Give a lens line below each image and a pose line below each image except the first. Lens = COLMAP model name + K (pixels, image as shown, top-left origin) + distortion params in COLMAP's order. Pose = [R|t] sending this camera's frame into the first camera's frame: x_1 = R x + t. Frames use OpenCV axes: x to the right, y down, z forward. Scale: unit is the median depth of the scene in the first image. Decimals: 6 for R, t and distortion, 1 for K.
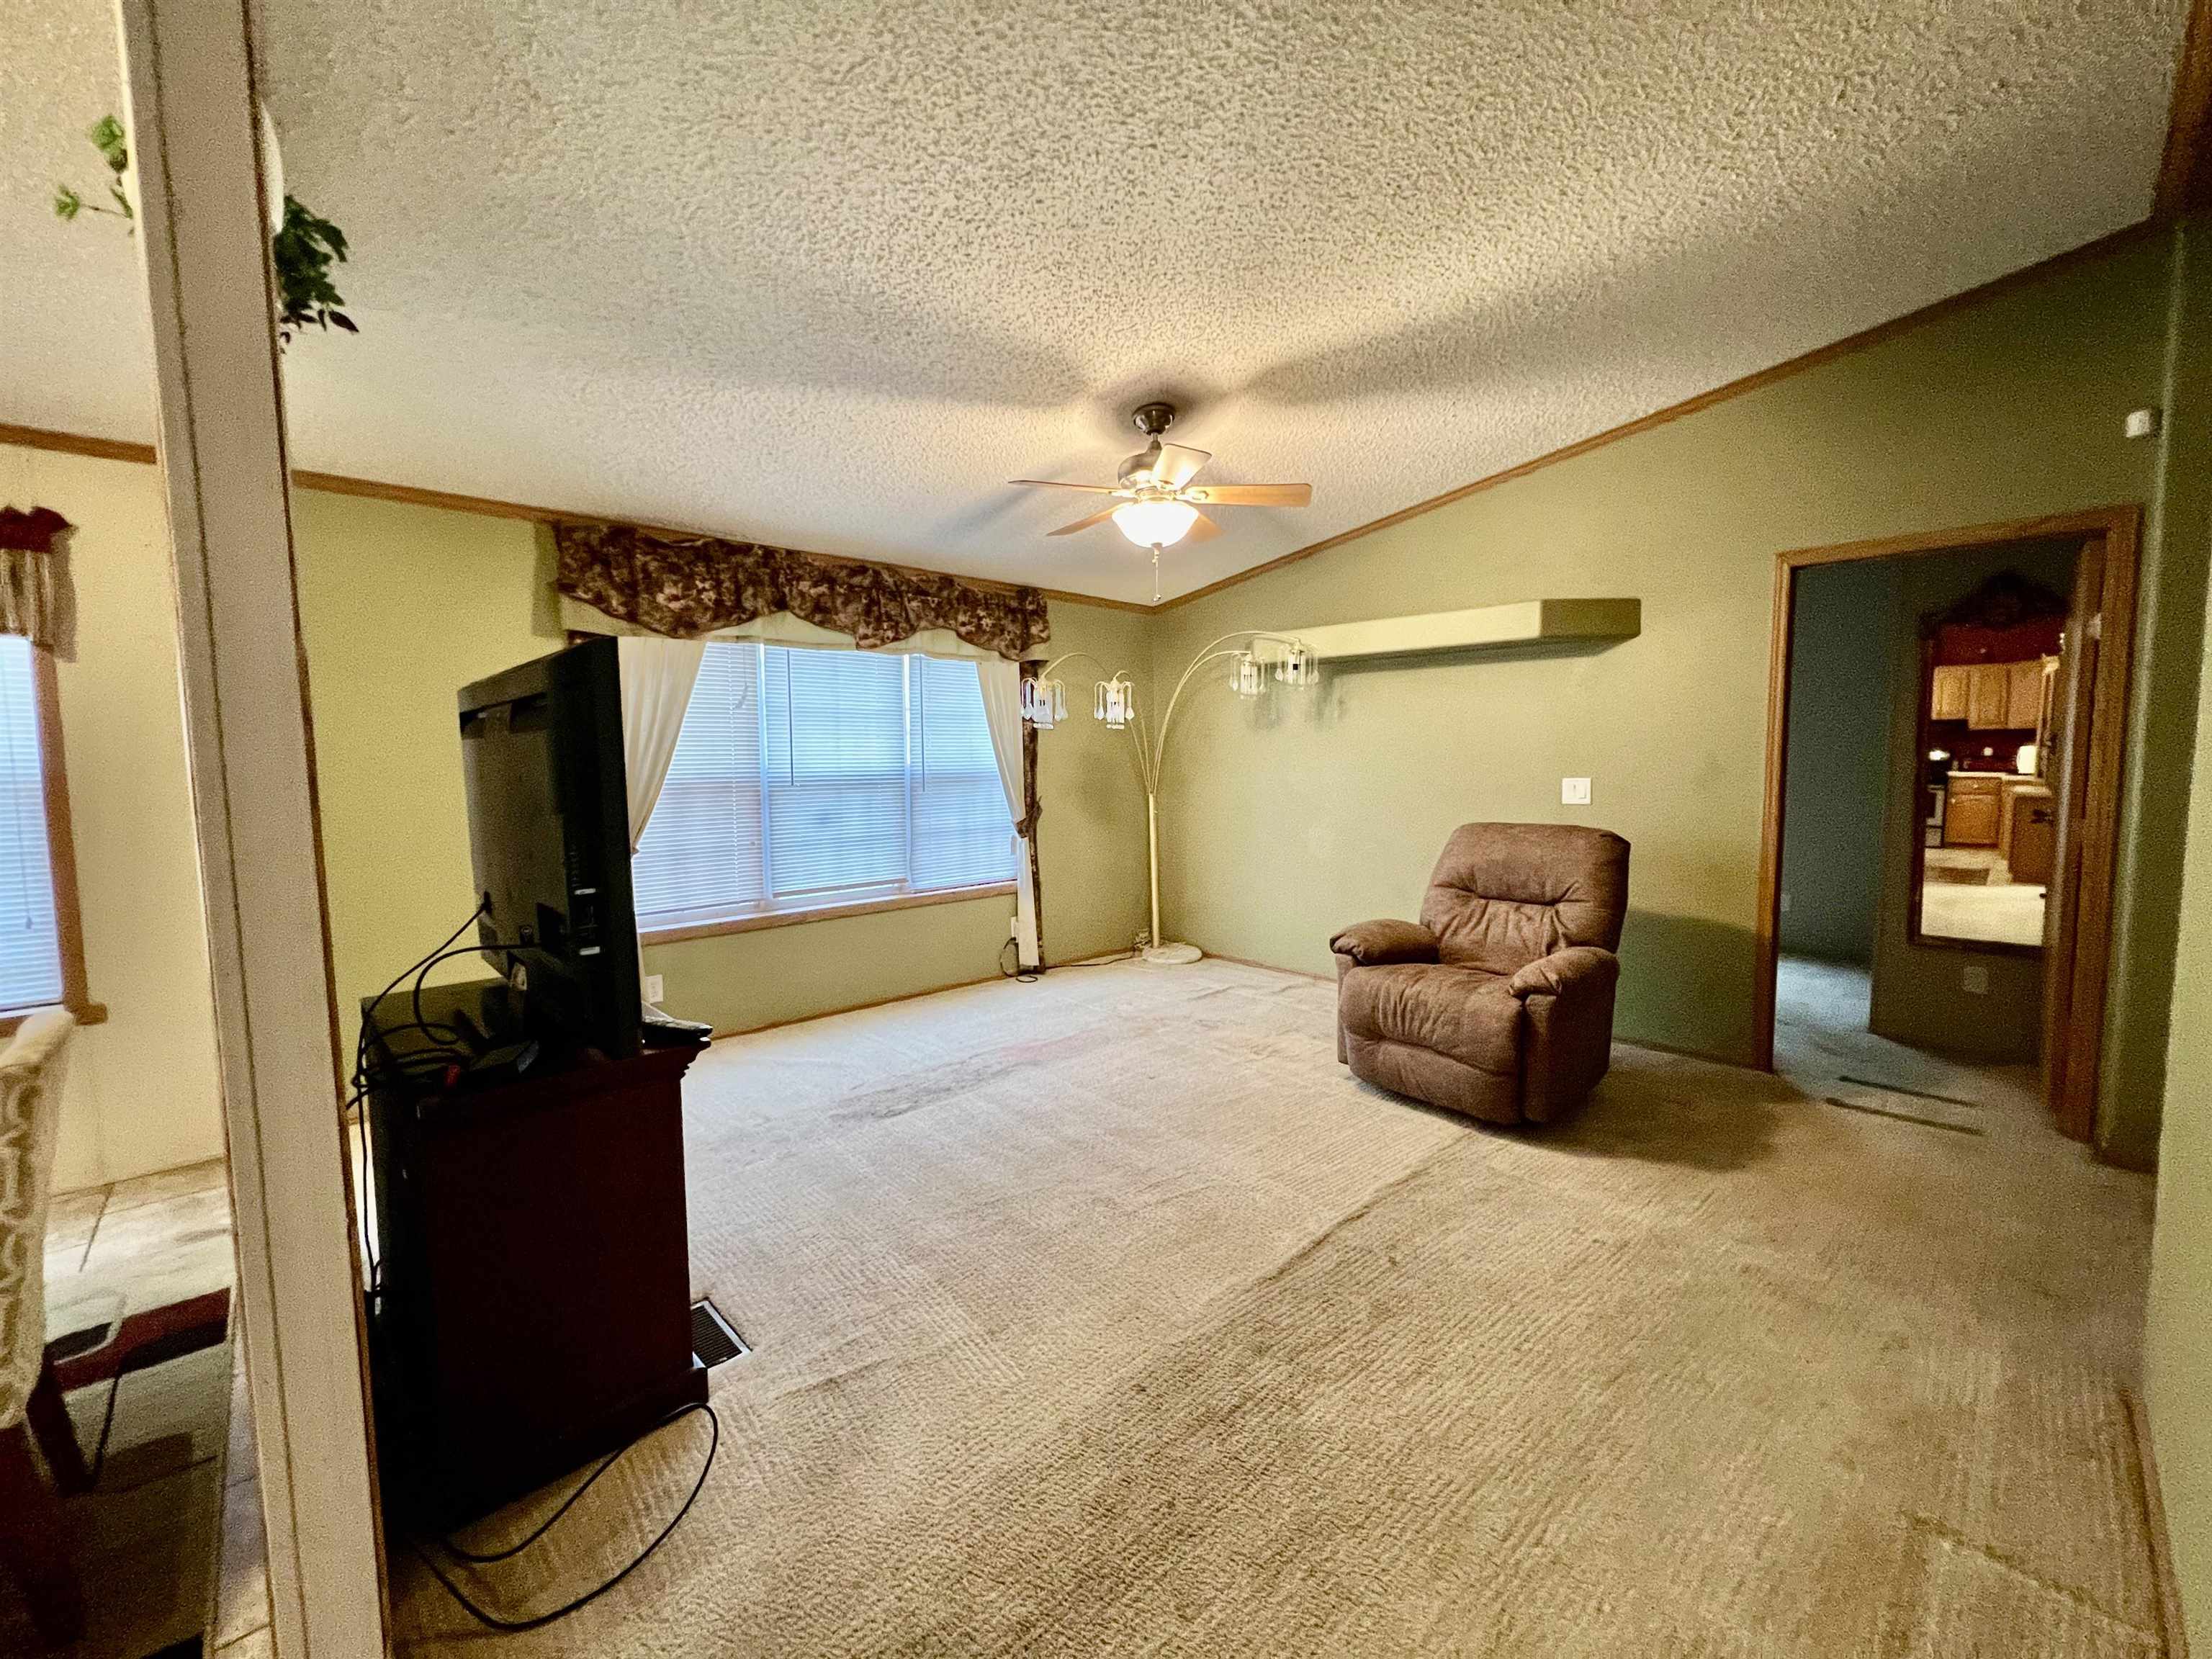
lens RADIAL K [[884.3, 0, 1106.0], [0, 884.3, 829.5], [0, 0, 1]] dist [0.000284, -0.000092]
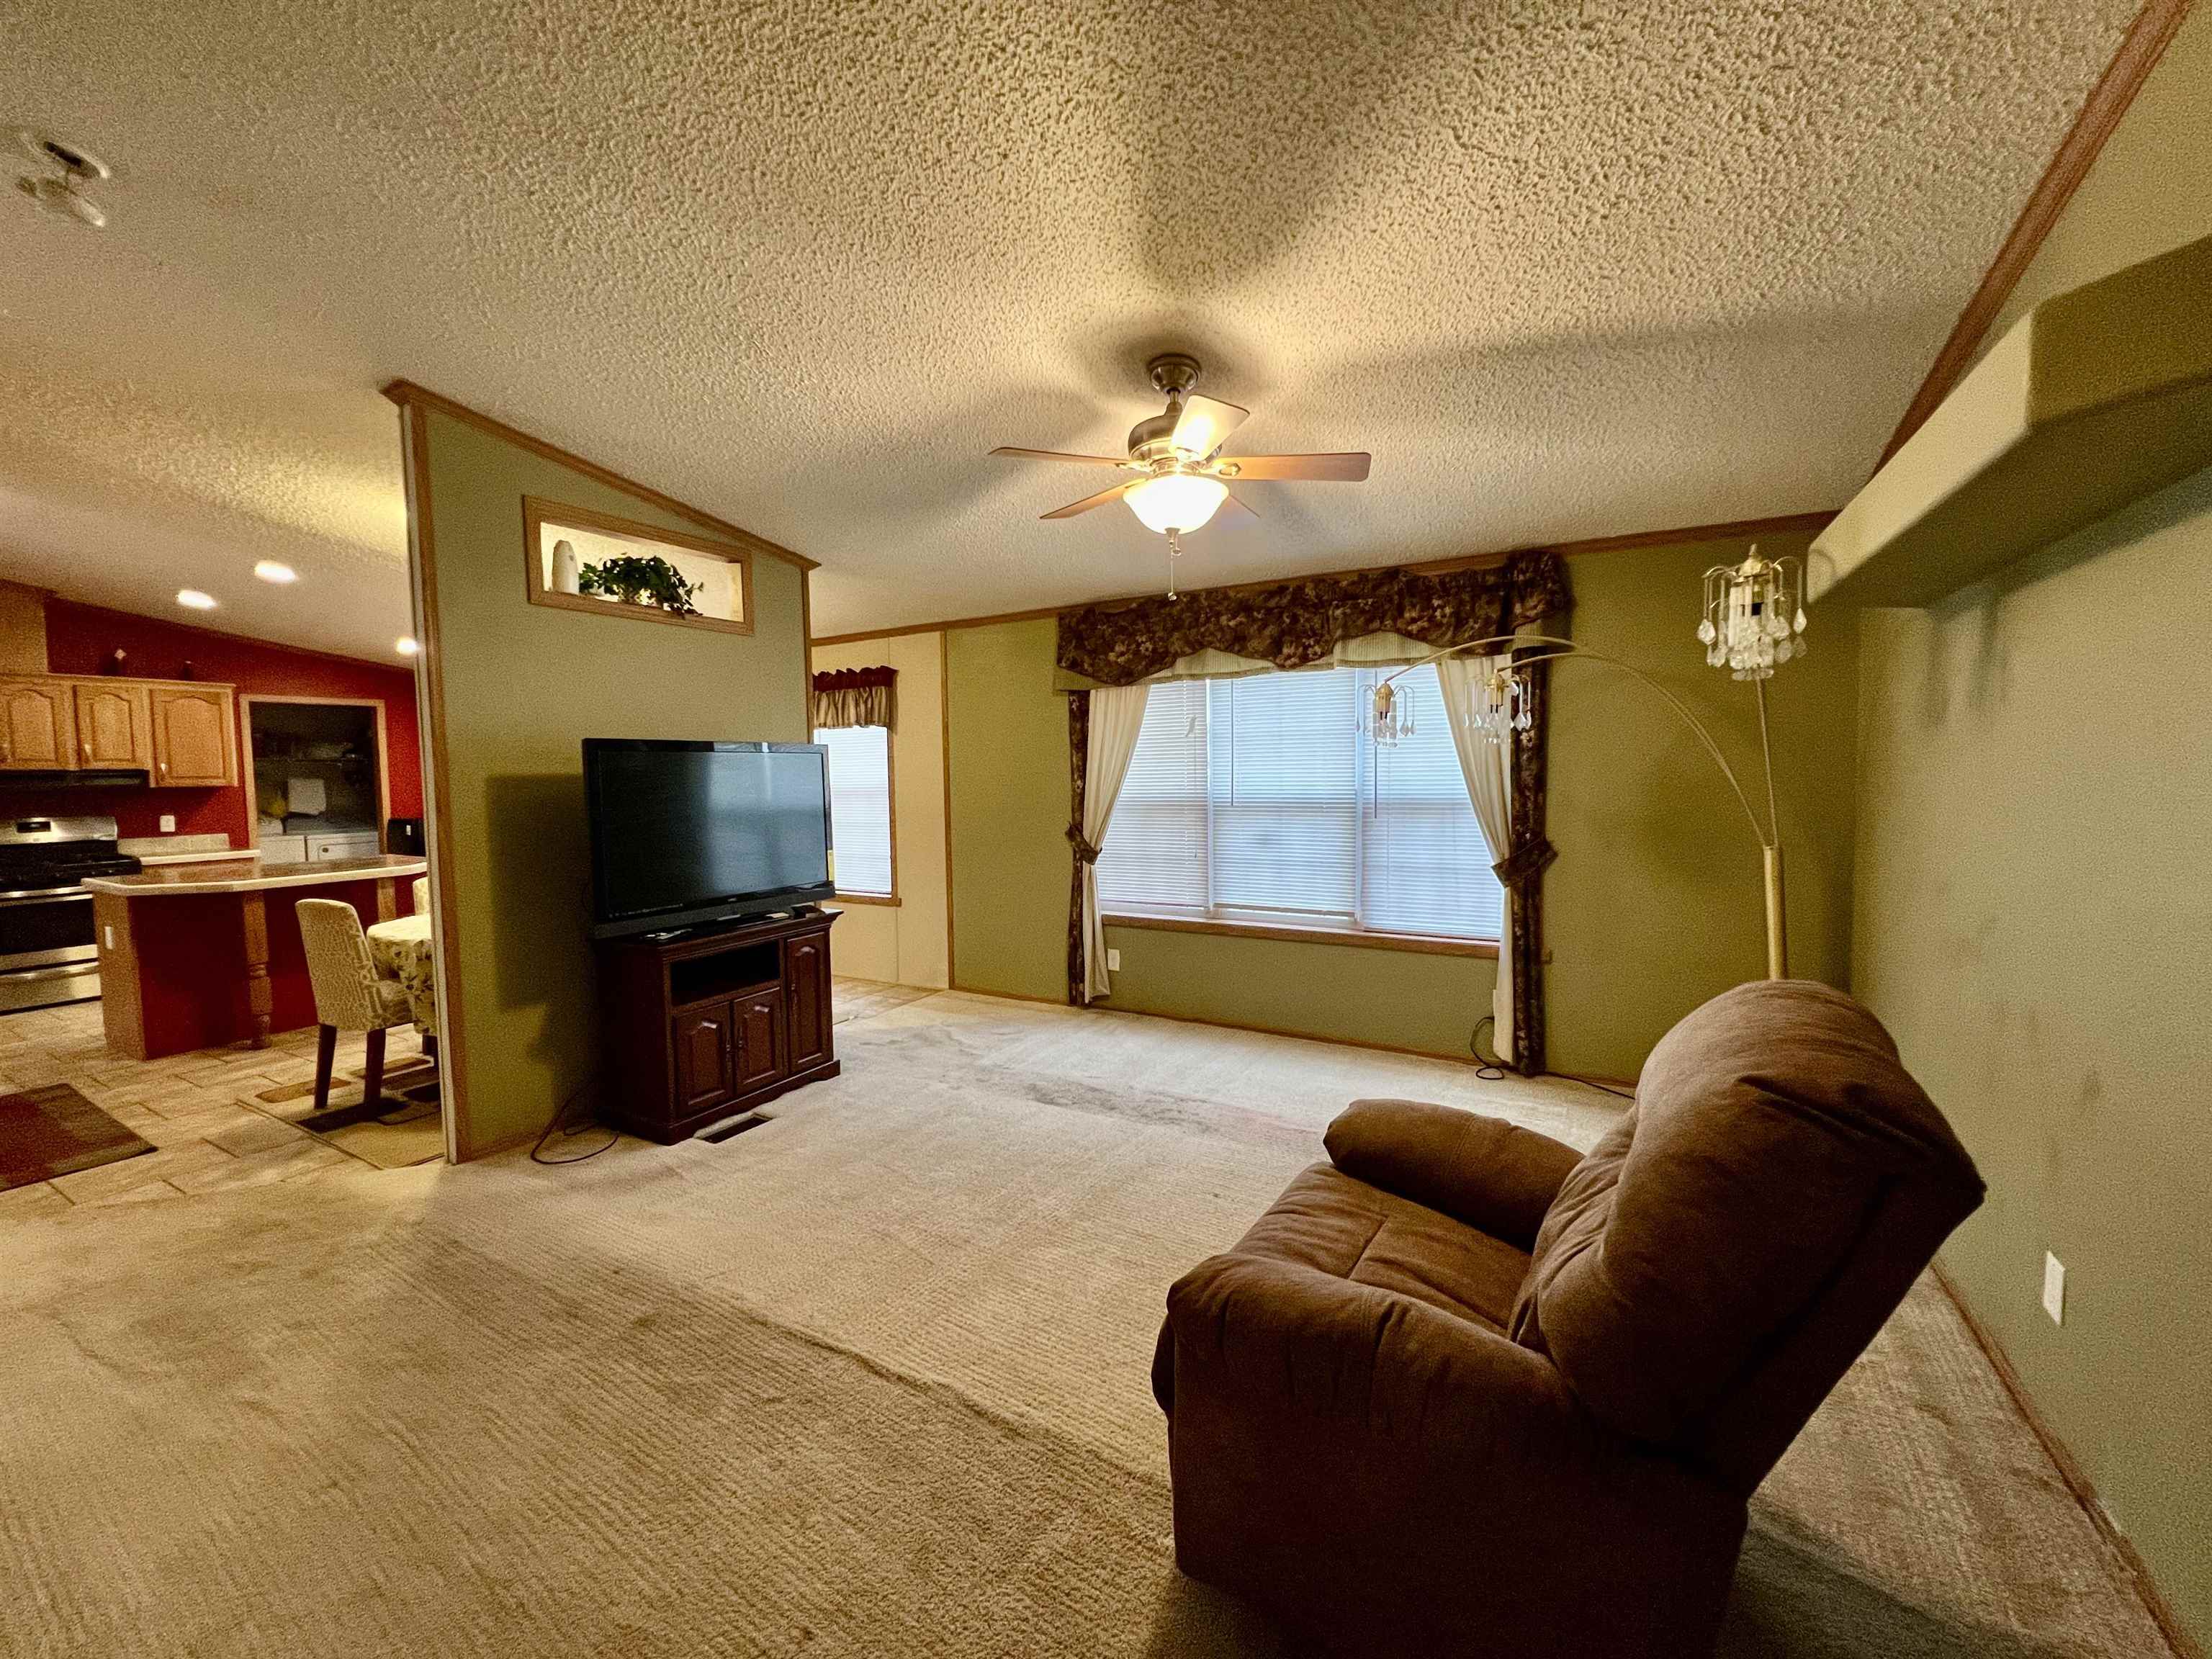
lens RADIAL K [[889.3, 0, 1106.0], [0, 889.3, 829.5], [0, 0, 1]] dist [-0.001125, -0.000179]
pose [[0.278339, 0.067094, -0.958137, 0.649322], [-0.068363, 0.996411, 0.049914, -0.066468], [0.958047, 0.051608, 0.281926, 0.563850]]
